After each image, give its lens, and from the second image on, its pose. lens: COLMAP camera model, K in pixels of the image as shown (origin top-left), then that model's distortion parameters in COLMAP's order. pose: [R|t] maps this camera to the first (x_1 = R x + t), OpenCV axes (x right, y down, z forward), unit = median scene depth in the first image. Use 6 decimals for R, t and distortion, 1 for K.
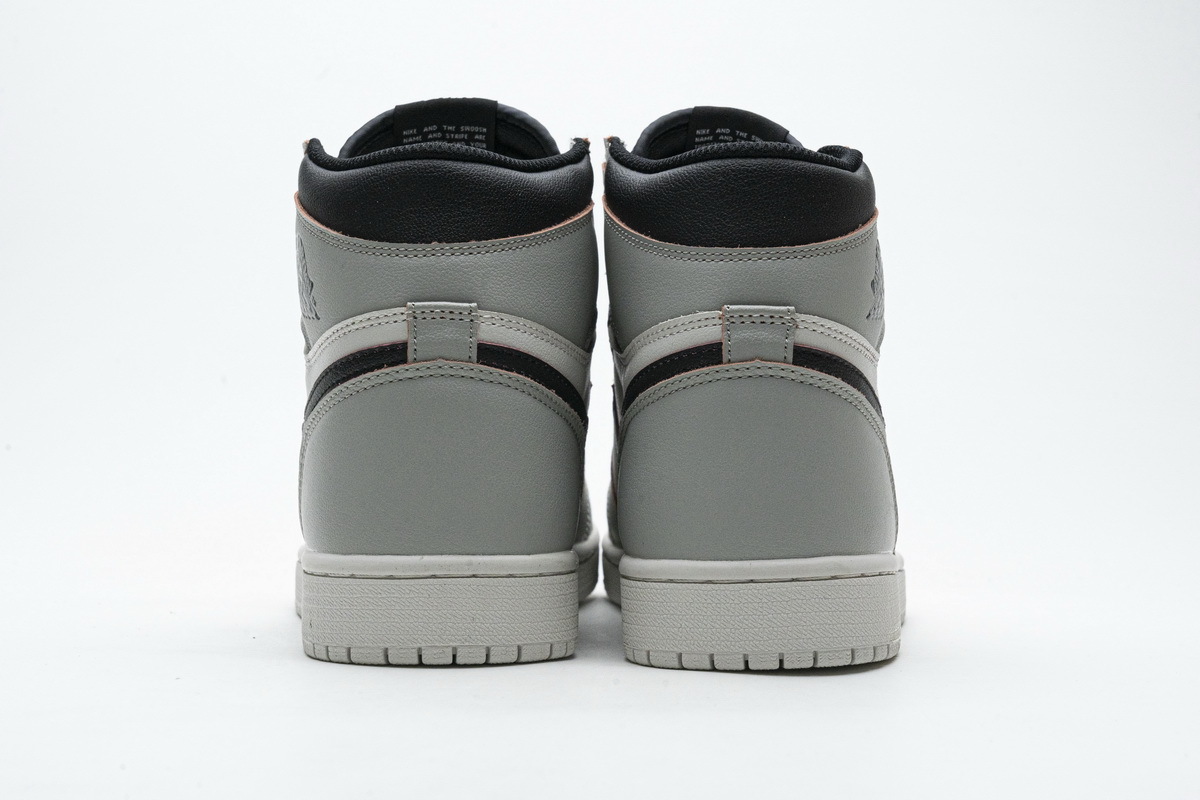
lens RADIAL K [[2427.3, 0, 600.0], [0, 2427.3, 400.0], [0, 0, 1]] dist [-0.027827, 0.034484]
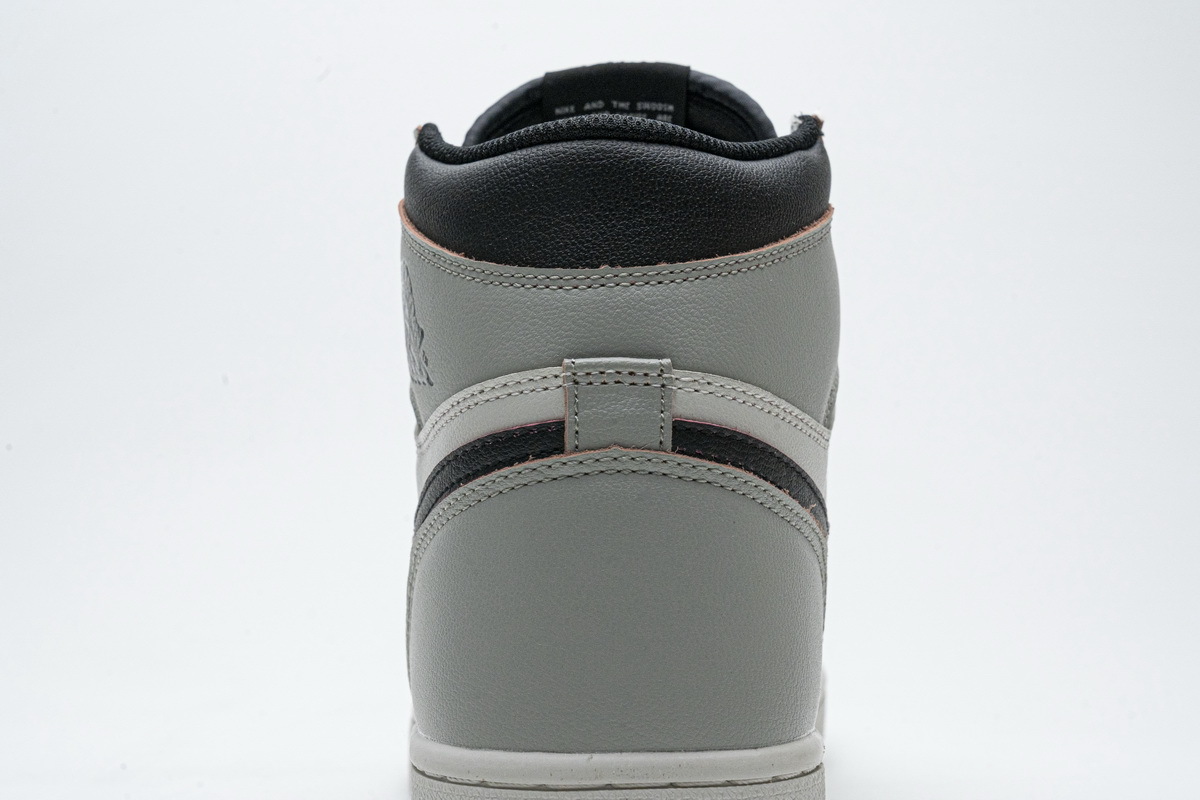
lens RADIAL K [[2165.4, 0, 600.0], [0, 2165.4, 400.0], [0, 0, 1]] dist [0.035216, -0.001960]
pose [[0.997991, -0.011441, -0.062315, -0.033271], [0.010595, 0.999847, -0.013895, -0.020800], [0.062464, 0.013207, 0.997960, 0.417088]]
